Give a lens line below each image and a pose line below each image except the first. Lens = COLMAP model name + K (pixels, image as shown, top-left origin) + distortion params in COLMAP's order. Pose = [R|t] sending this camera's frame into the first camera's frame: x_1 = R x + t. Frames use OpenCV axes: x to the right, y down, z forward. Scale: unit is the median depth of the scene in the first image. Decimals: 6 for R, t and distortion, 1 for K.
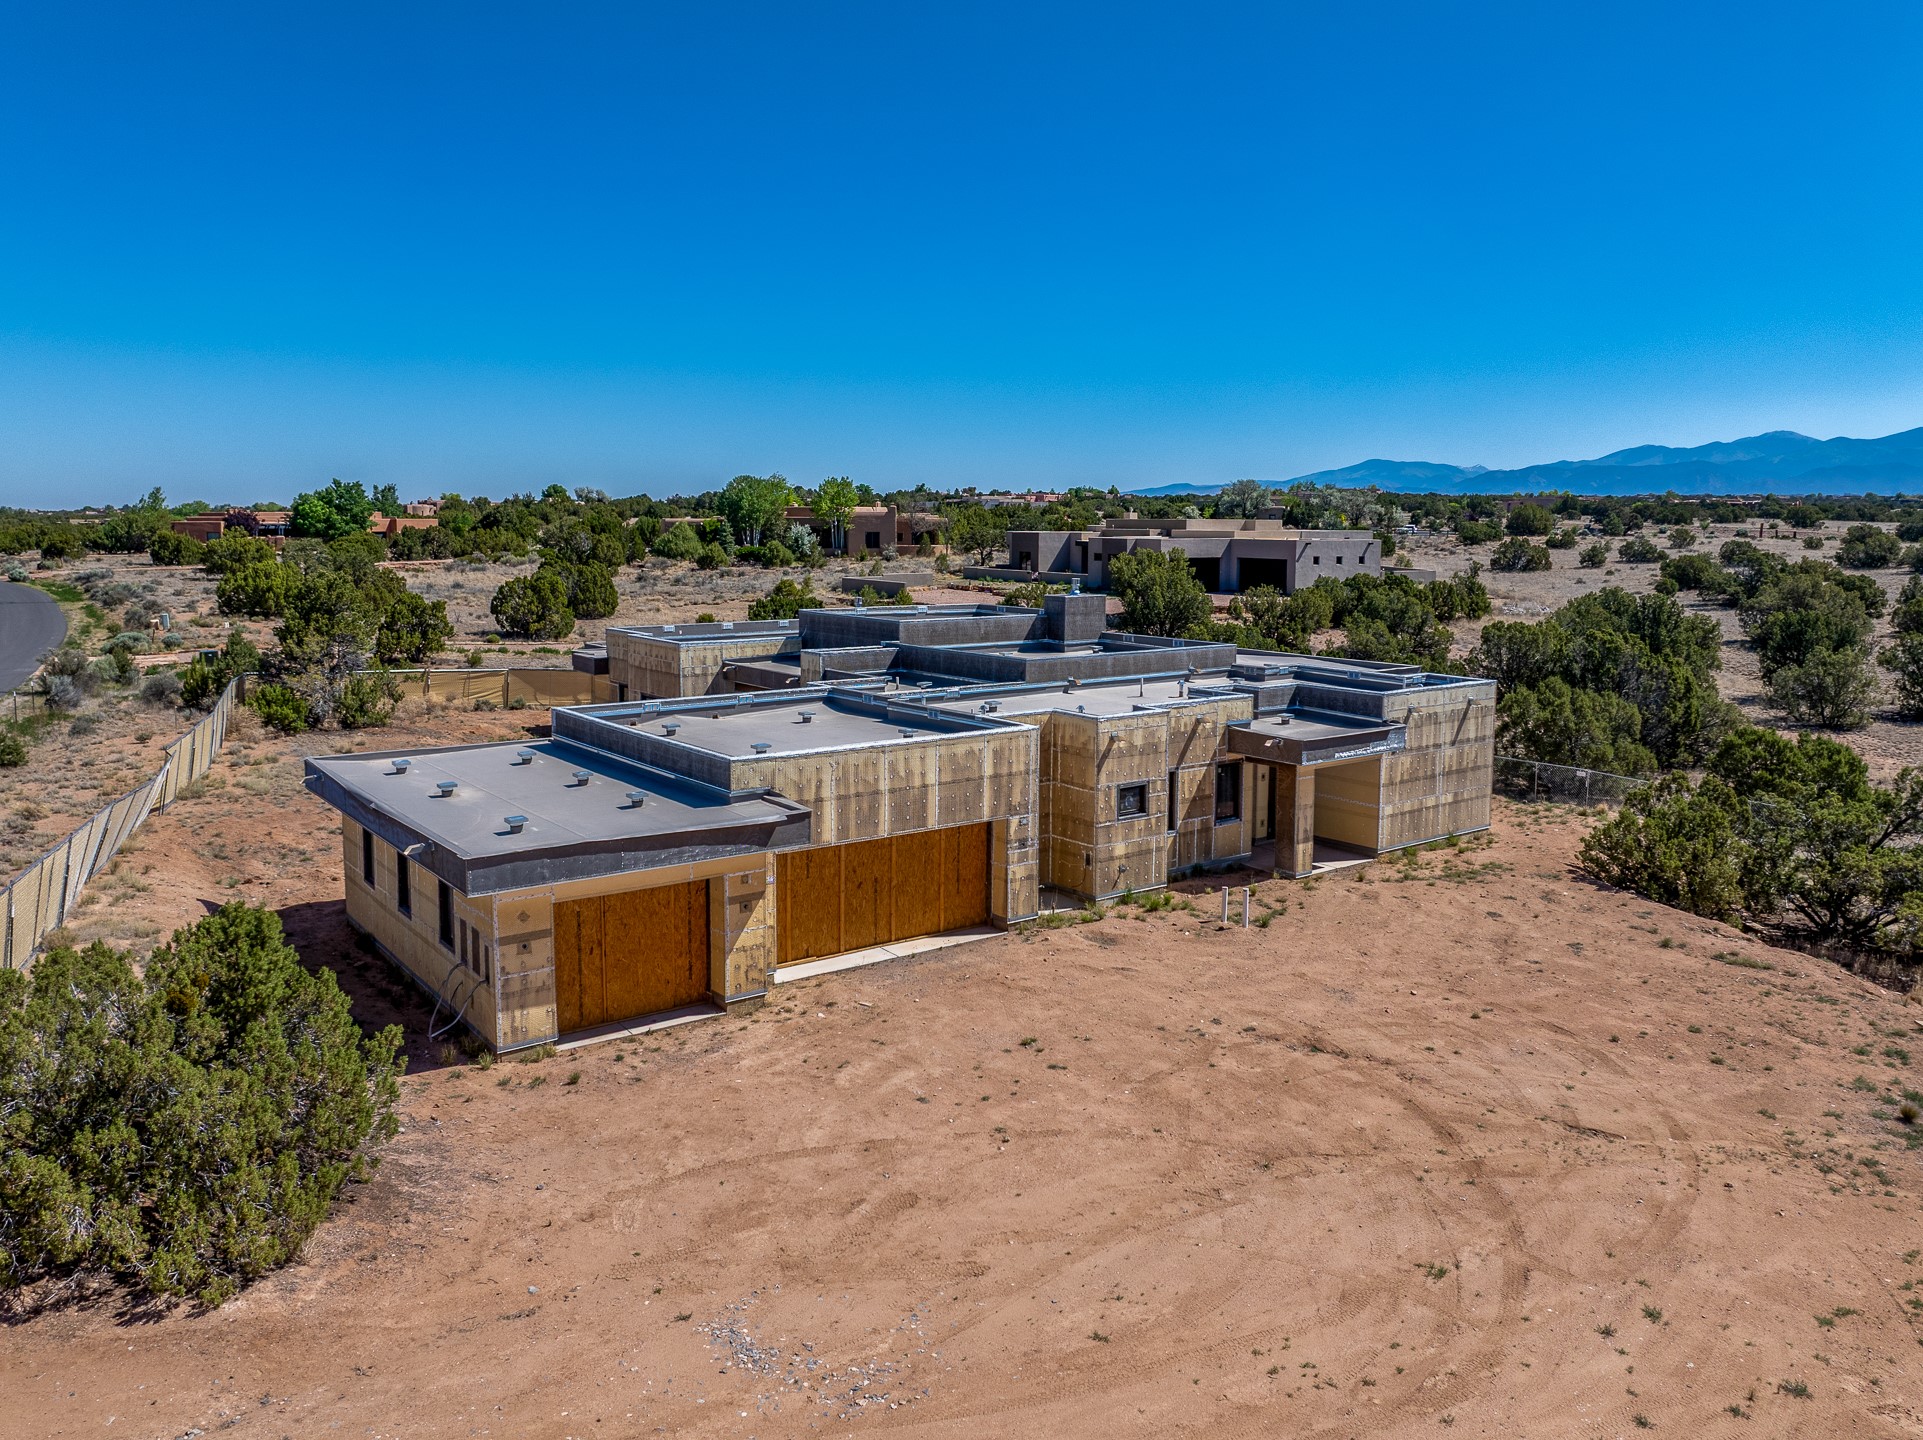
lens RADIAL K [[1402.6, 0, 966.1], [0, 1402.6, 715.7], [0, 0, 1]] dist [0.001244, -0.063784]
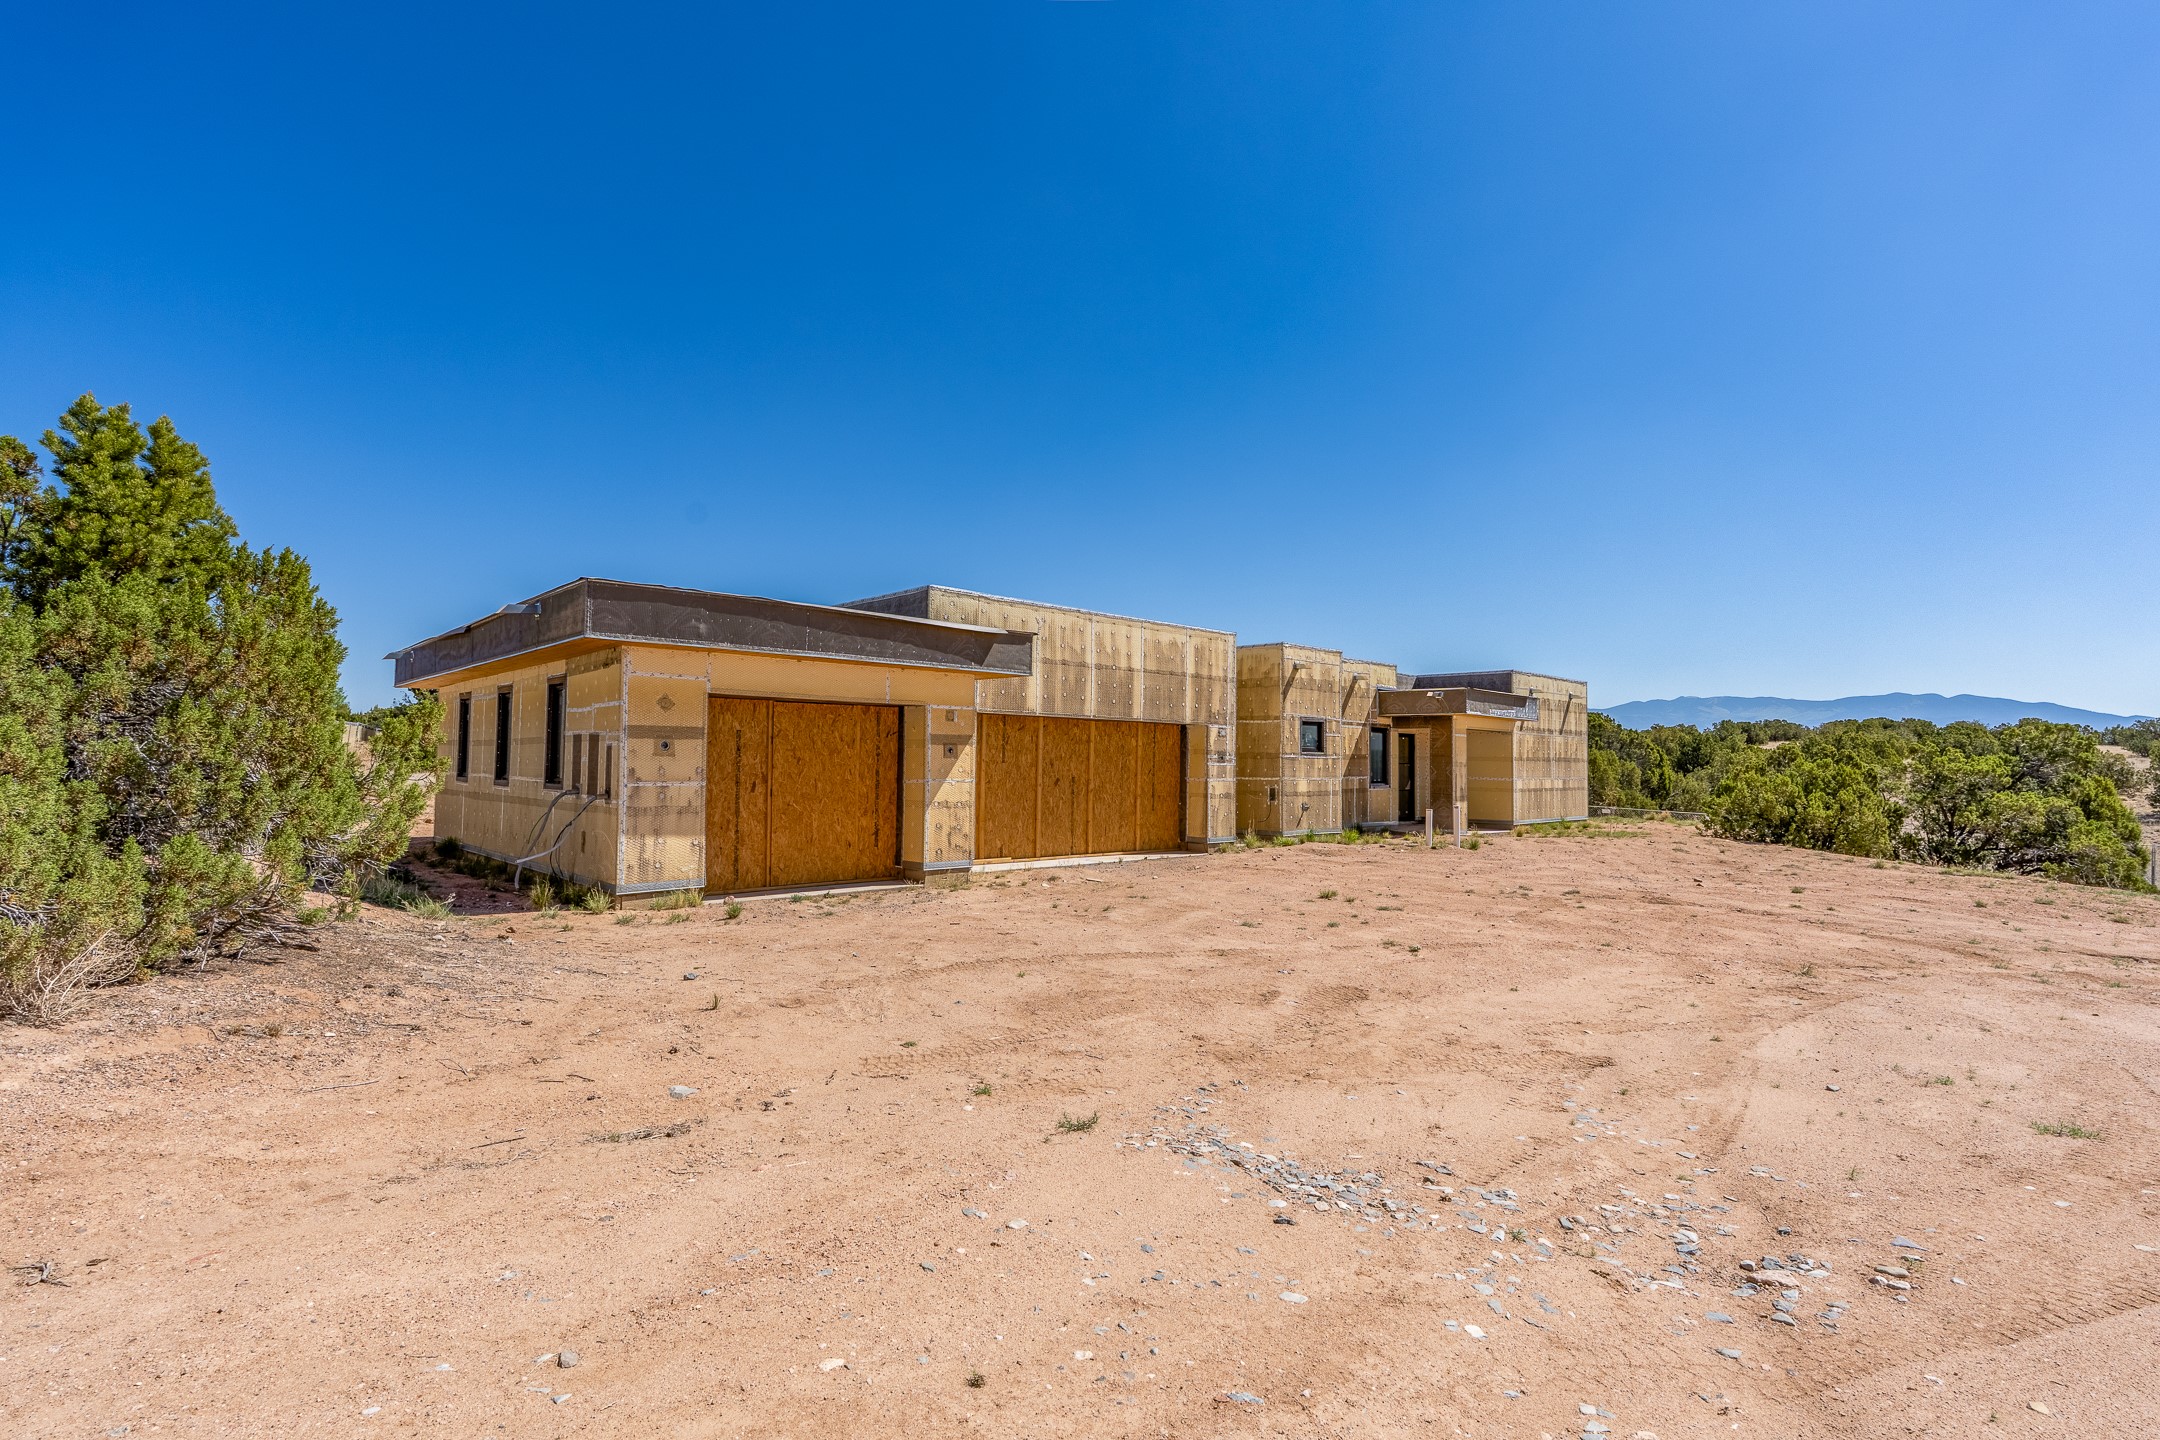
lens RADIAL K [[1012.3, 0, 1083.2], [0, 1012.3, 762.7], [0, 0, 1]] dist [0.000291, -0.000008]
pose [[0.995017, 0.006205, 0.099513, -0.120094], [0.007538, 0.990525, -0.137126, 0.192019], [-0.099421, 0.137193, 0.985542, 0.367297]]
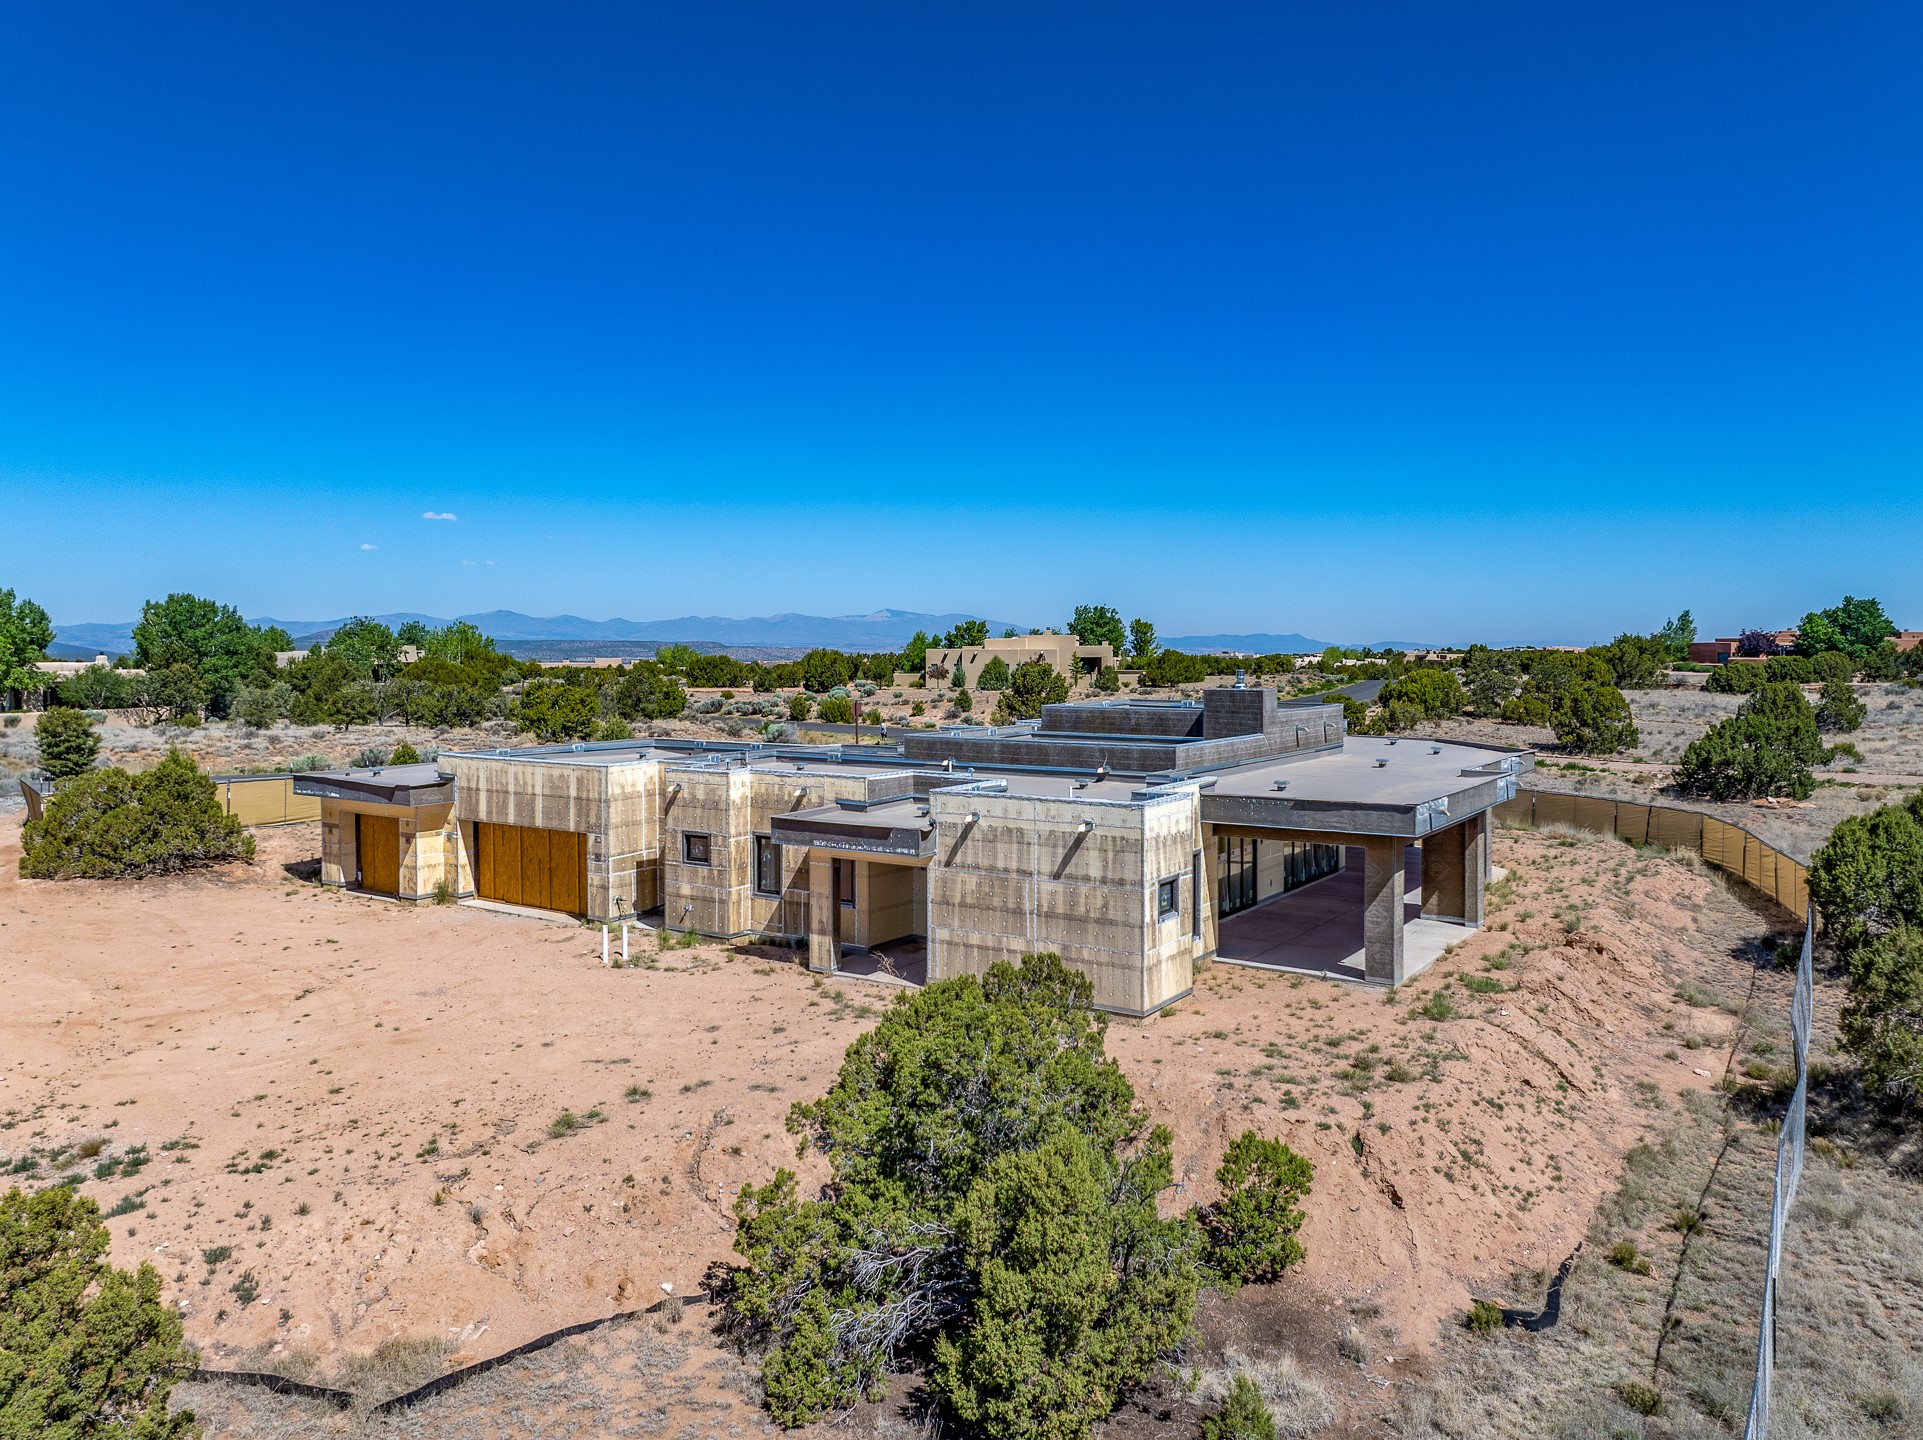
lens RADIAL K [[1402.6, 0, 966.1], [0, 1402.6, 715.7], [0, 0, 1]] dist [0.001244, -0.063784]
pose [[0.311617, 0.037971, -0.949449, 1.366168], [-0.127994, 0.991772, -0.002344, -0.075211], [0.941548, 0.122254, 0.313913, 0.934429]]
